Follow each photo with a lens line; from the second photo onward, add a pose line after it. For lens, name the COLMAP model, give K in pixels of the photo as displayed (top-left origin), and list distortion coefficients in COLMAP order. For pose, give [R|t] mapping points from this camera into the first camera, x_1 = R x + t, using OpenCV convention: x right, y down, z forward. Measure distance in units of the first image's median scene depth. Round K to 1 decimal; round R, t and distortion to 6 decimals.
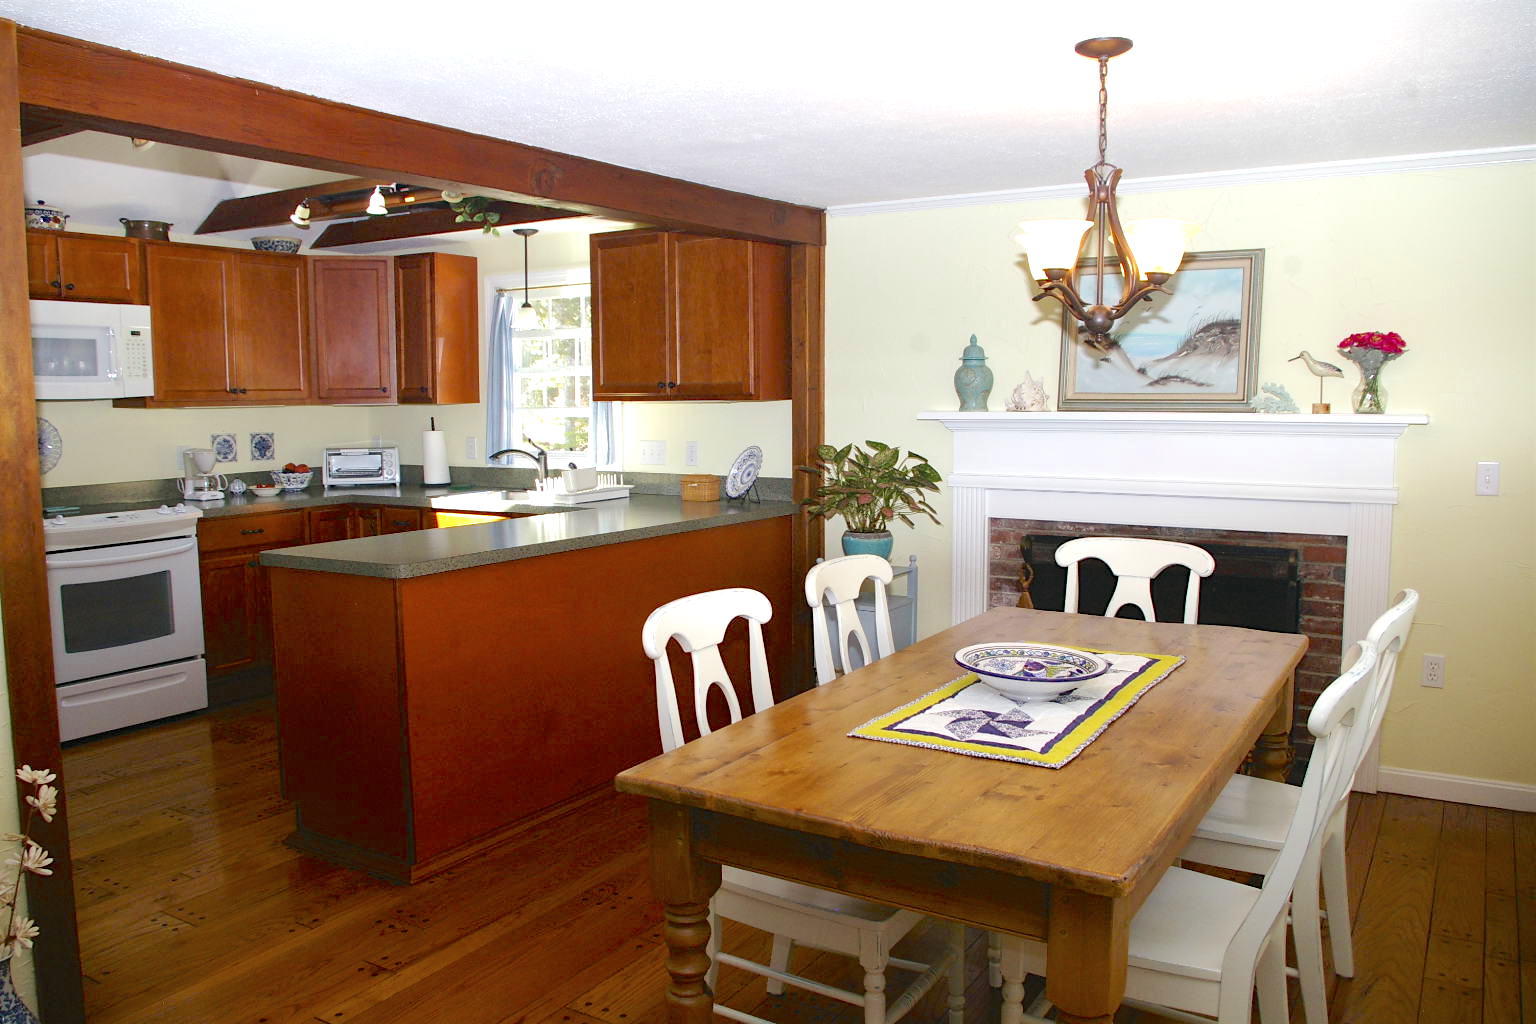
lens RADIAL K [[1199.8, 0, 759.1], [0, 1199.8, 517.5], [0, 0, 1]] dist [-0.093850, 0.045051]
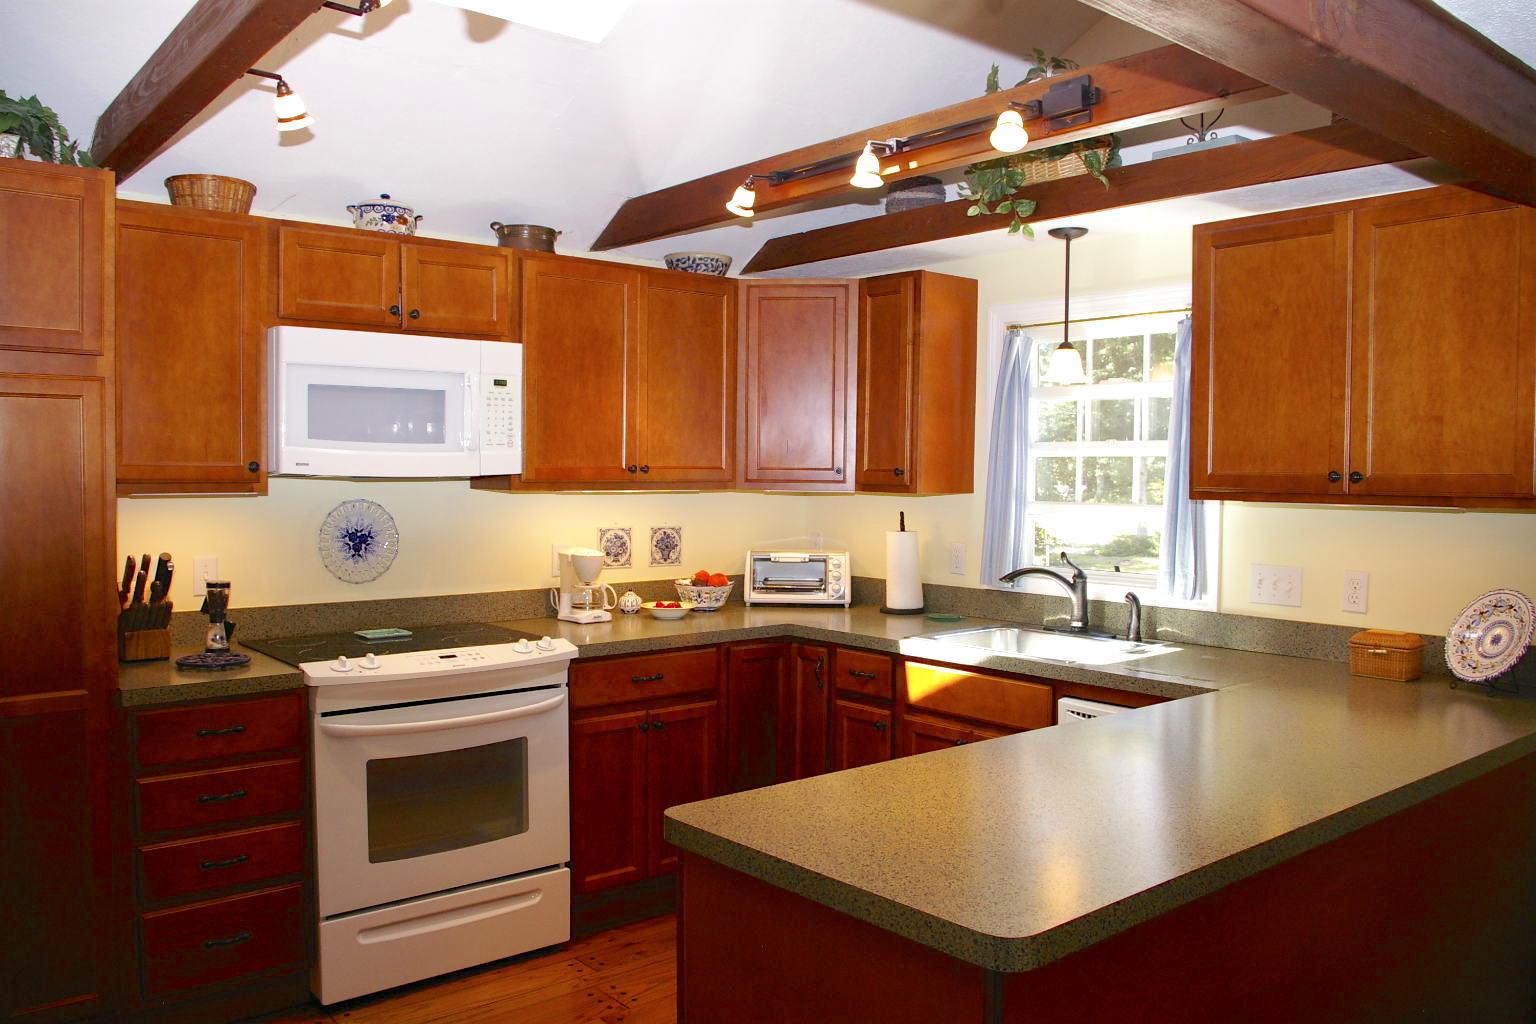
lens RADIAL K [[1199.8, 0, 762.3], [0, 1199.8, 520.6], [0, 0, 1]] dist [-0.093850, 0.045051]
pose [[0.952288, 0.029377, -0.303784, -0.170569], [-0.047619, 0.997468, -0.052816, -0.046839], [0.301464, 0.064762, 0.951276, 0.383633]]
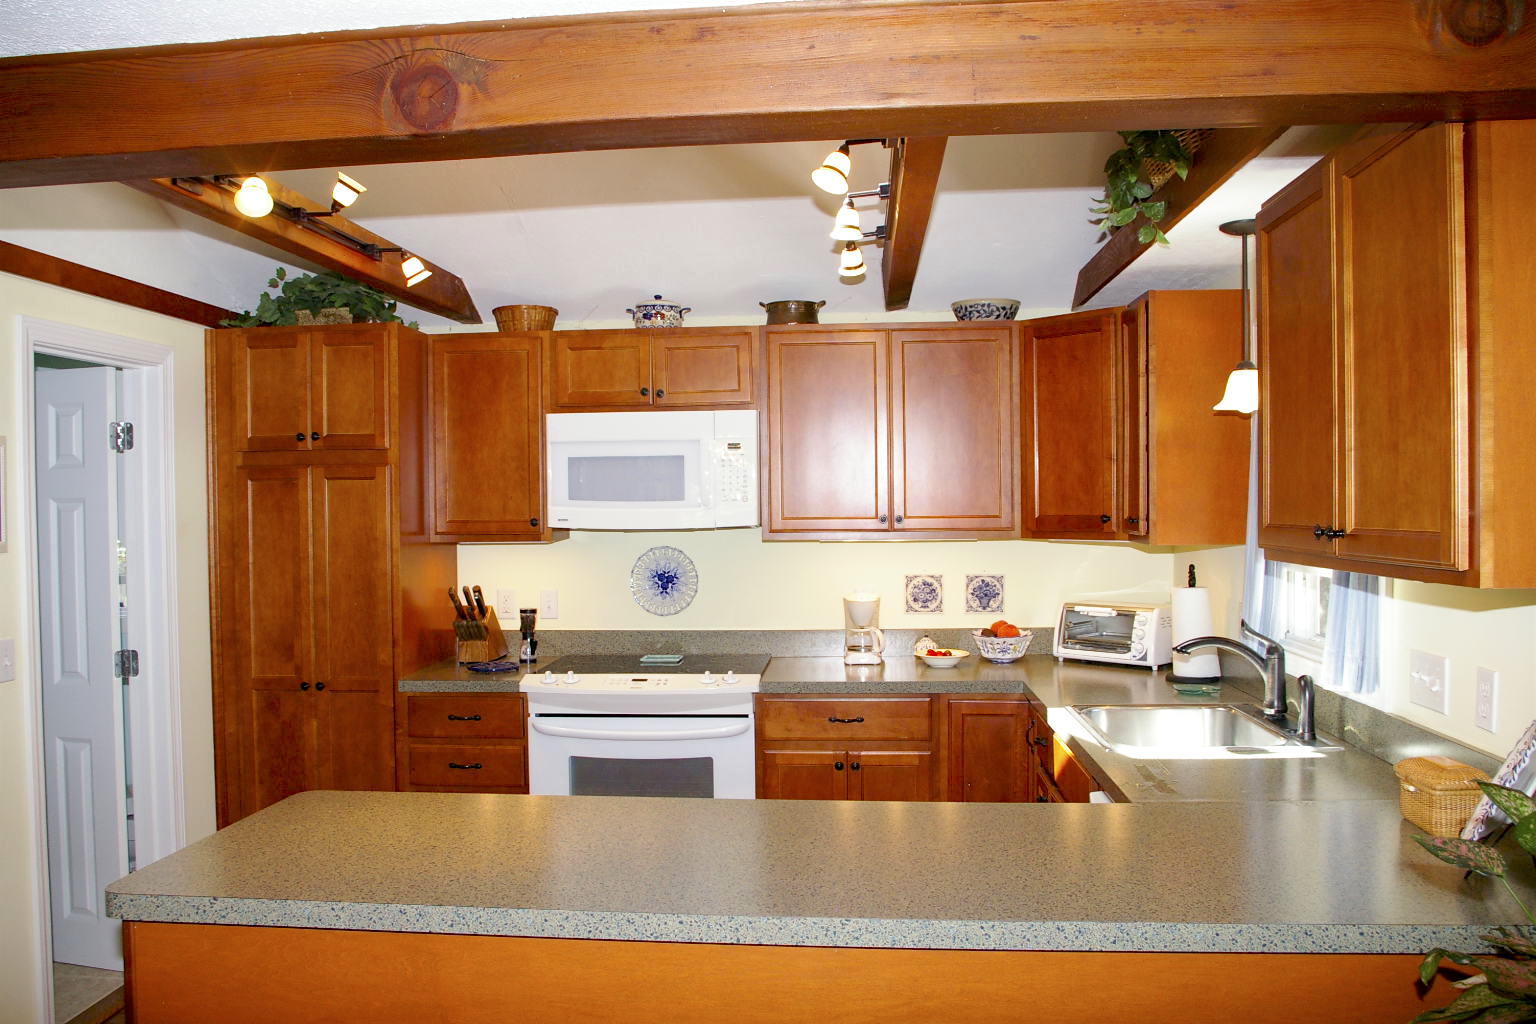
lens RADIAL K [[1199.8, 0, 763.9], [0, 1199.8, 510.0], [0, 0, 1]] dist [-0.093850, 0.045051]
pose [[0.462097, 0.009252, -0.886781, 0.187859], [-0.085163, 0.995787, -0.033989, -0.088465], [0.882731, 0.091227, 0.460938, 0.646875]]
